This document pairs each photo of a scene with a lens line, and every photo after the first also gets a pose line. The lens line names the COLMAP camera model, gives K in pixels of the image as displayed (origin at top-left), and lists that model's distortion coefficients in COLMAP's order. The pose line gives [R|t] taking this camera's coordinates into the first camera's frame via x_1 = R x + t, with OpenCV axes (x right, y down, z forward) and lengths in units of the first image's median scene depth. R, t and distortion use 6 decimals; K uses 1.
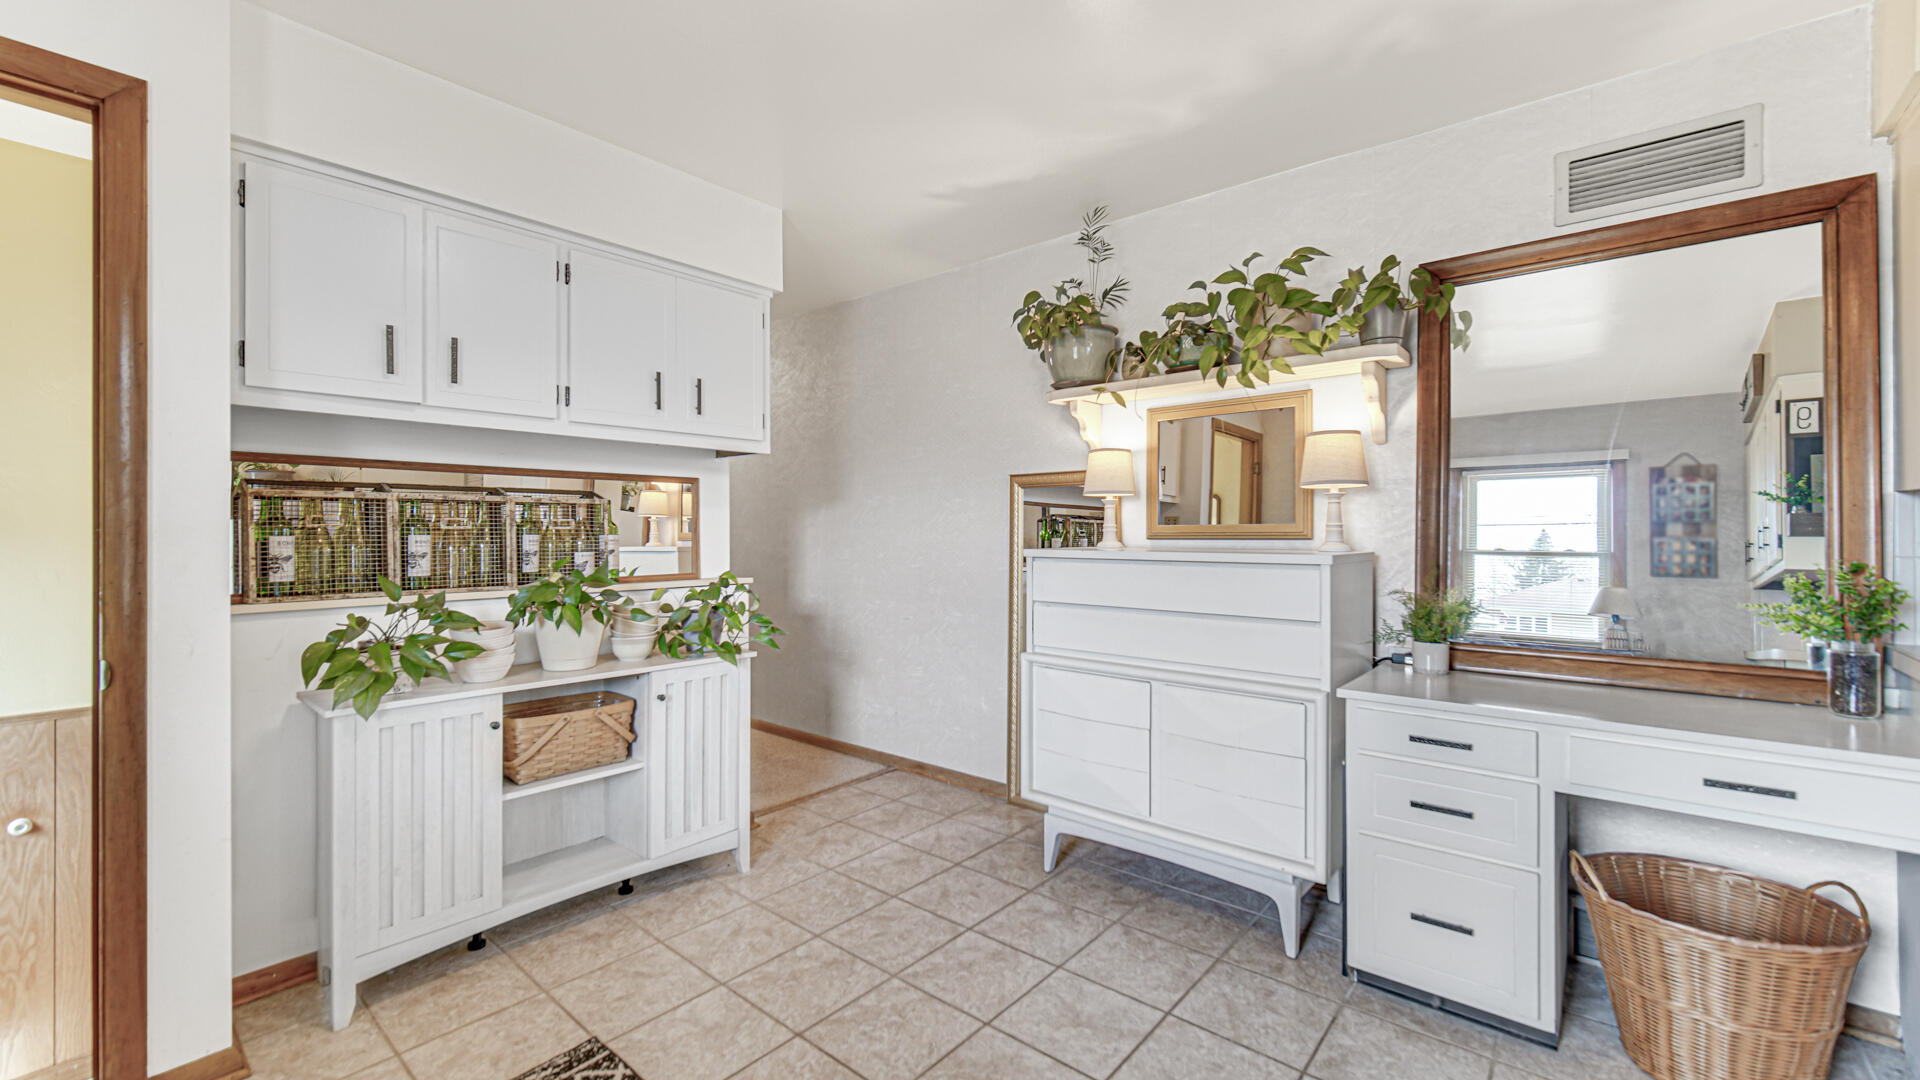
lens RADIAL K [[765.5, 0, 967.7], [0, 765.5, 533.2], [0, 0, 1]] dist [-0.009785, -0.000100]
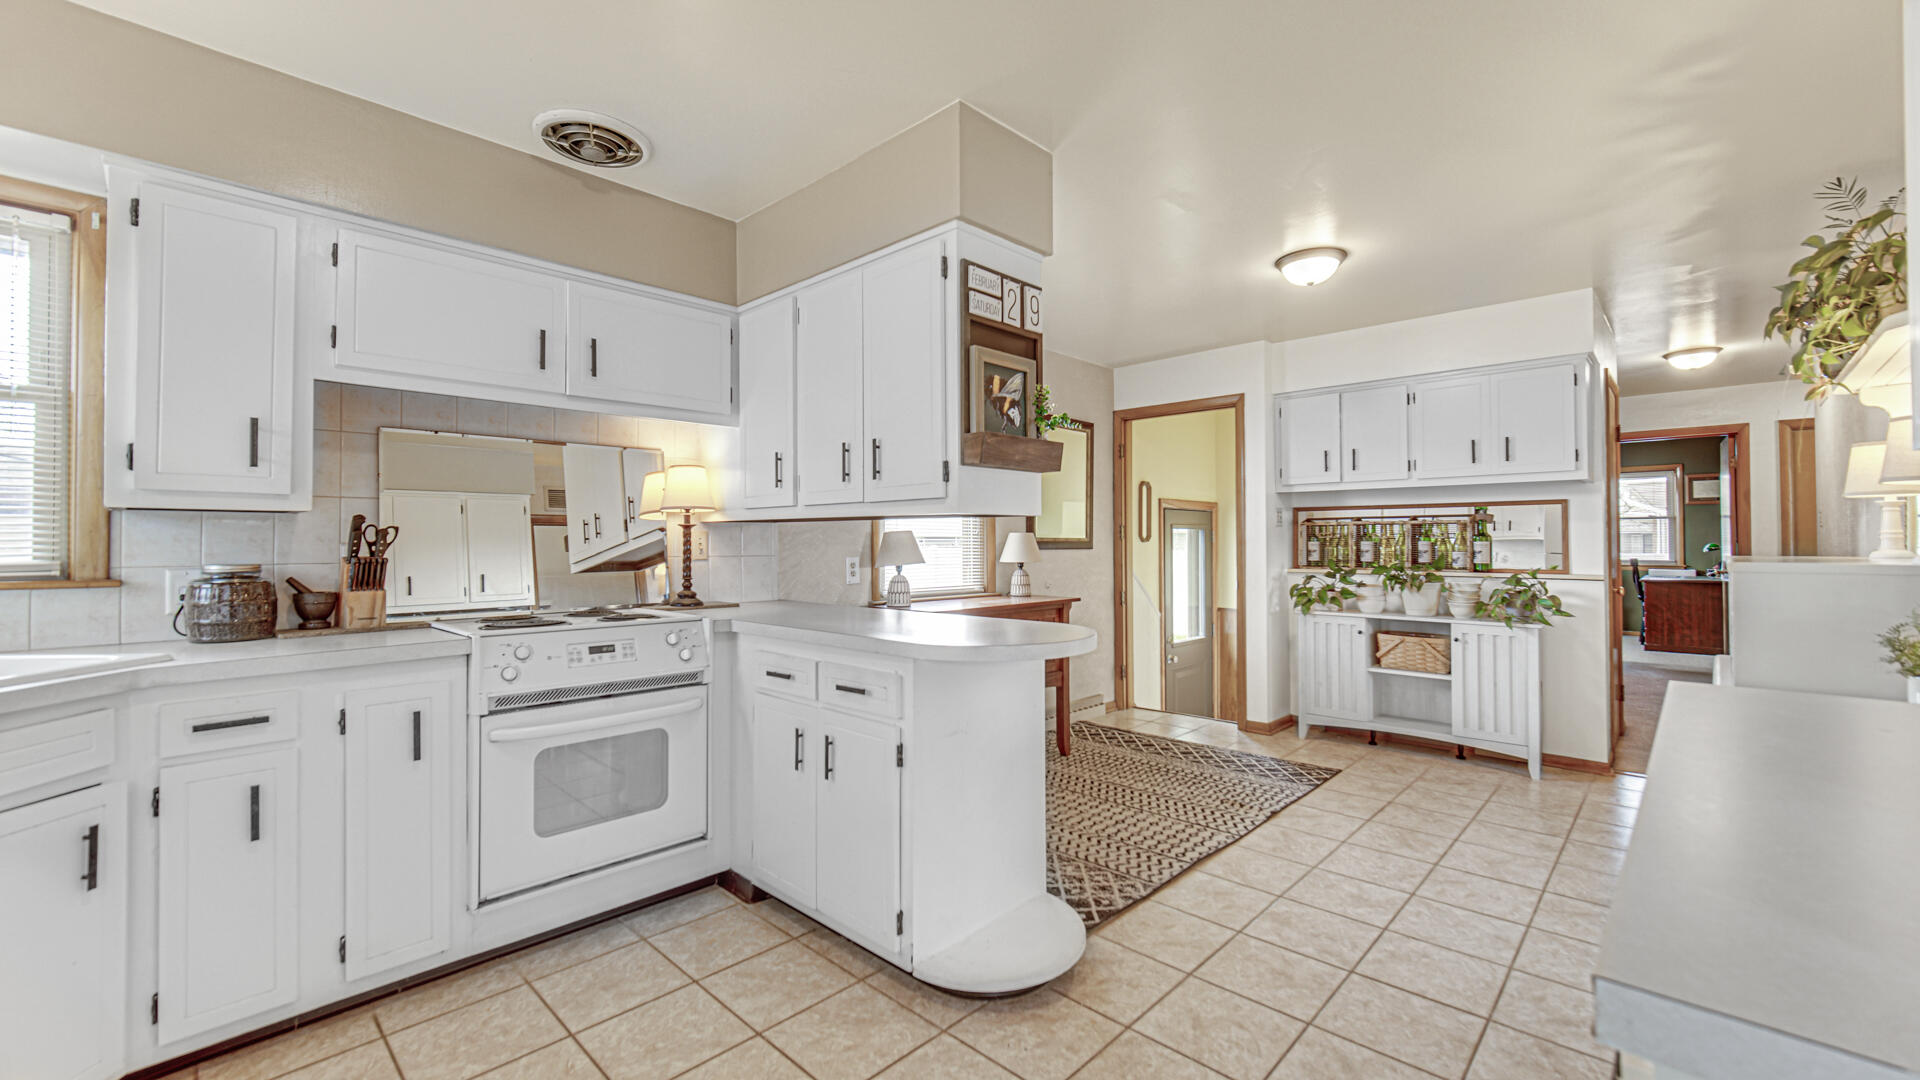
lens RADIAL K [[765.5, 0, 967.7], [0, 765.5, 533.2], [0, 0, 1]] dist [-0.009785, -0.000100]
pose [[-0.063796, -0.008237, -0.997929, 1.466854], [0.000659, 0.999965, -0.008296, -0.002831], [0.997963, -0.001186, -0.063789, 0.047349]]
